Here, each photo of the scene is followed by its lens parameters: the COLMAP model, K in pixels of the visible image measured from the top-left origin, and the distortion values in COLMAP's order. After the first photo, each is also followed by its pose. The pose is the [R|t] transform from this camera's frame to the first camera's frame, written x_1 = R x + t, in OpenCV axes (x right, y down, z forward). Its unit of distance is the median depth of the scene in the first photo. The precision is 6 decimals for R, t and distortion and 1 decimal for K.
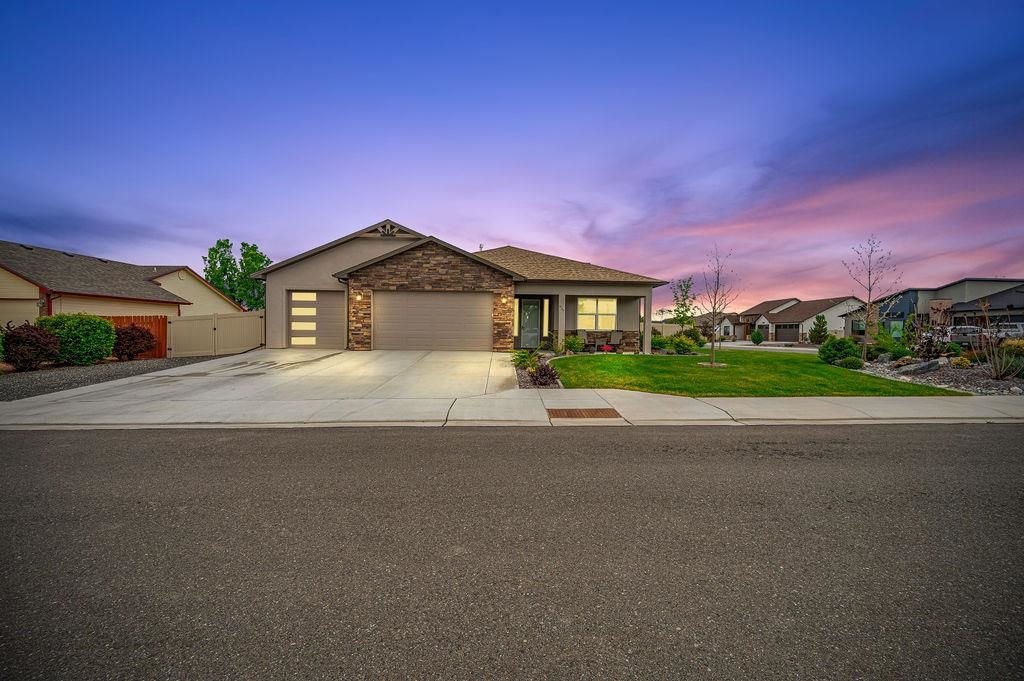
lens RADIAL K [[417.4, 0, 504.3], [0, 417.4, 351.3], [0, 0, 1]] dist [-0.003153, 0.001082]
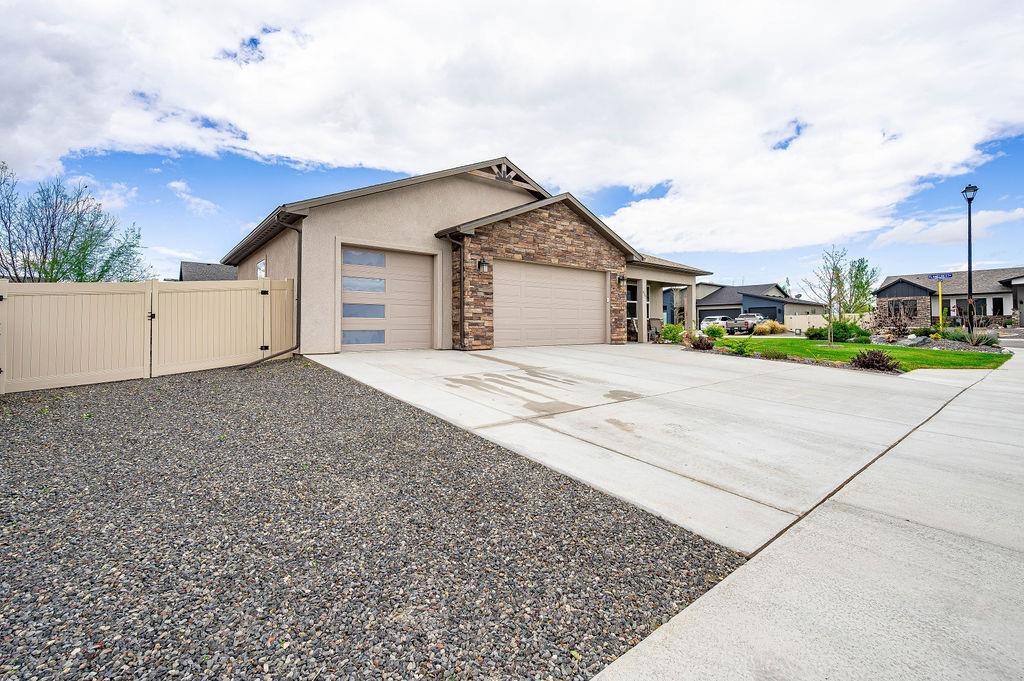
lens RADIAL K [[438.2, 0, 511.5], [0, 438.2, 333.7], [0, 0, 1]] dist [-0.001137, -0.000027]
pose [[0.803745, -0.020135, 0.594633, -0.708366], [0.040966, 0.998928, -0.021549, -0.010032], [-0.593562, 0.041680, 0.803708, 0.428156]]
